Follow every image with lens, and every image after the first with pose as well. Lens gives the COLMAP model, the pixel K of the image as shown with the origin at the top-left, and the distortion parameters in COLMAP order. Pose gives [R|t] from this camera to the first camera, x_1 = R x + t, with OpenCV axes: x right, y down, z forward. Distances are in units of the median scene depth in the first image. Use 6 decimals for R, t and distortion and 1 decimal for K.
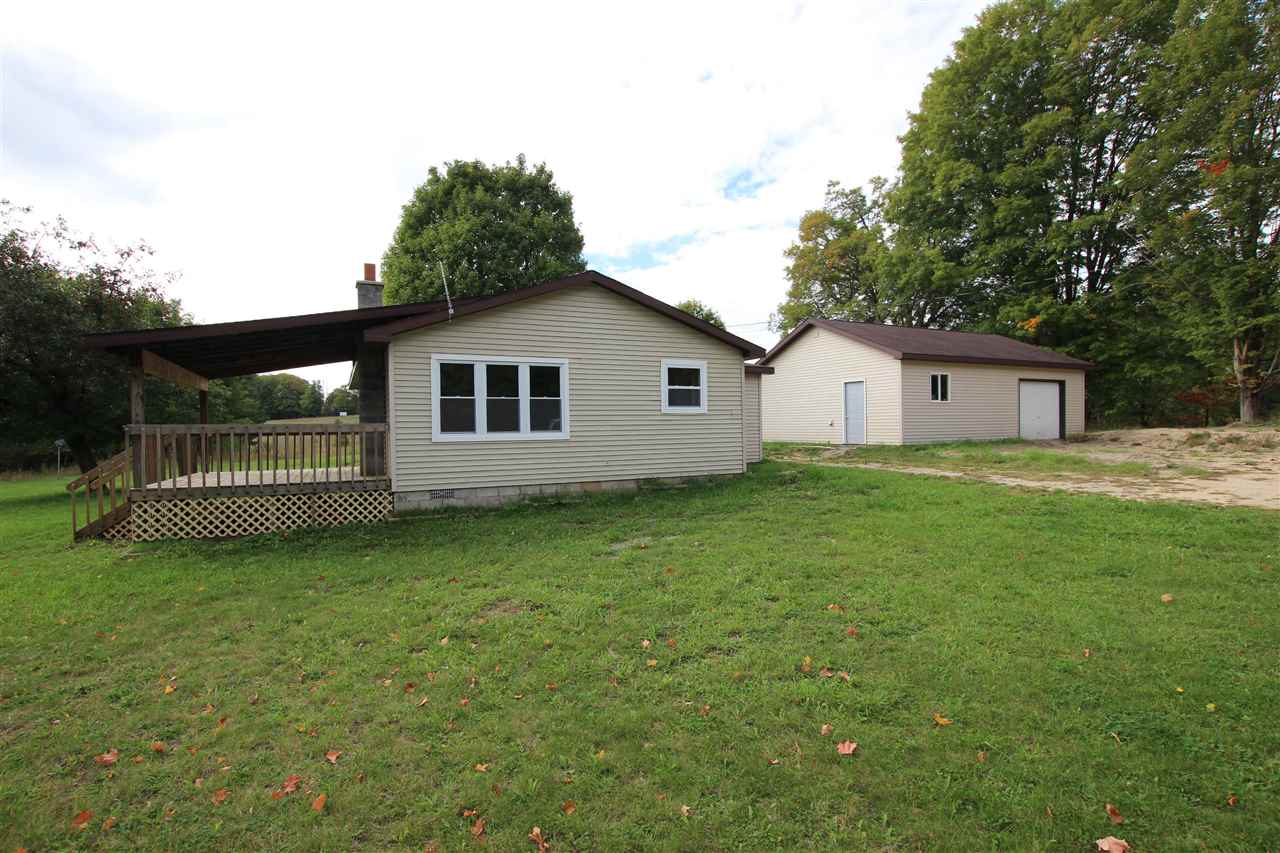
lens RADIAL K [[596.9, 0, 640.0], [0, 596.9, 426.5], [0, 0, 1]] dist [-0.011242, -0.000233]
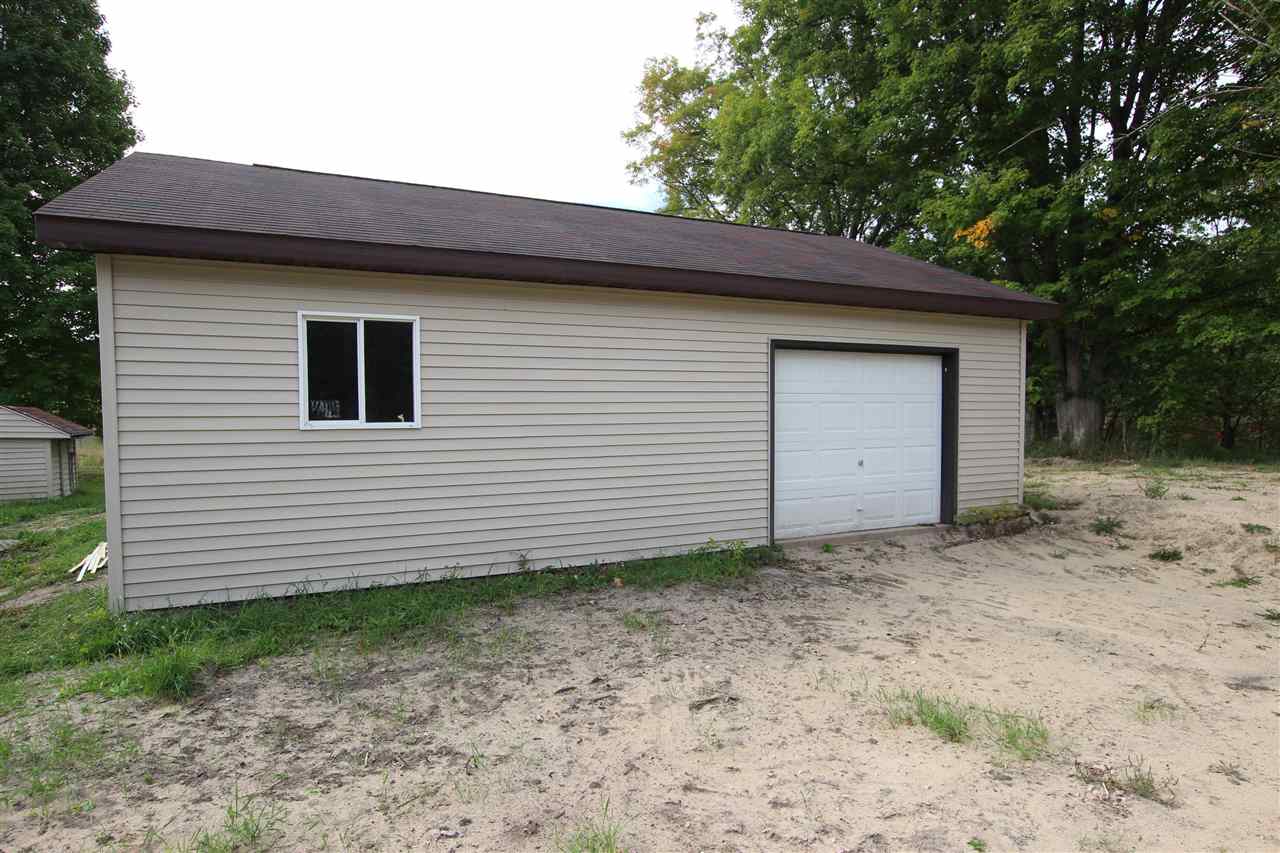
lens RADIAL K [[702.1, 0, 640.0], [0, 702.1, 426.5], [0, 0, 1]] dist [-0.006042, -0.000803]
pose [[0.999945, 0.004442, -0.009539, 0.406846], [-0.004216, 0.999715, 0.023514, -0.032150], [0.009640, -0.023473, 0.999678, 0.452346]]
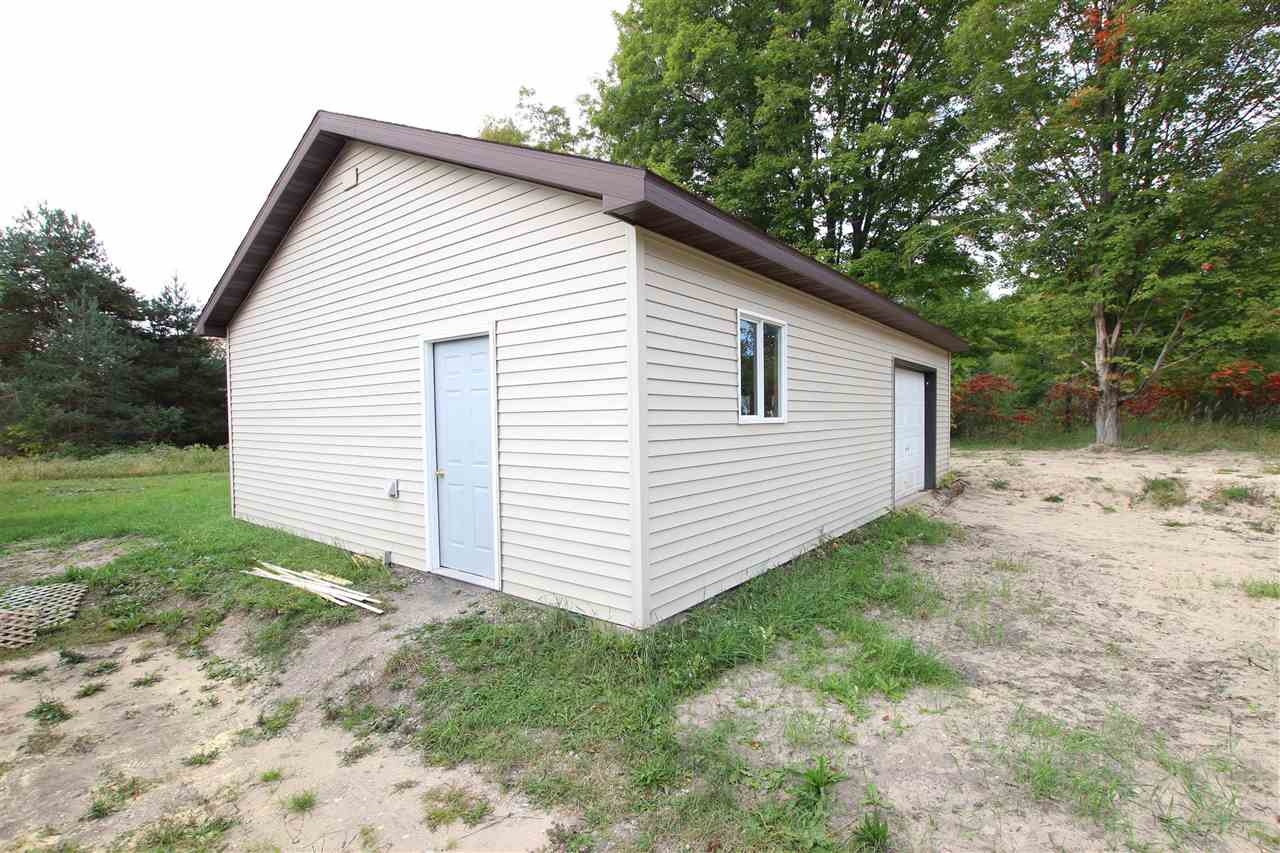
lens RADIAL K [[569.8, 0, 640.0], [0, 569.8, 426.5], [0, 0, 1]] dist [-0.002631, -0.000311]
pose [[0.894744, -0.006304, 0.446535, 0.215942], [0.003439, 0.999968, 0.007226, -0.027021], [-0.446566, -0.004930, 0.894737, 0.512234]]
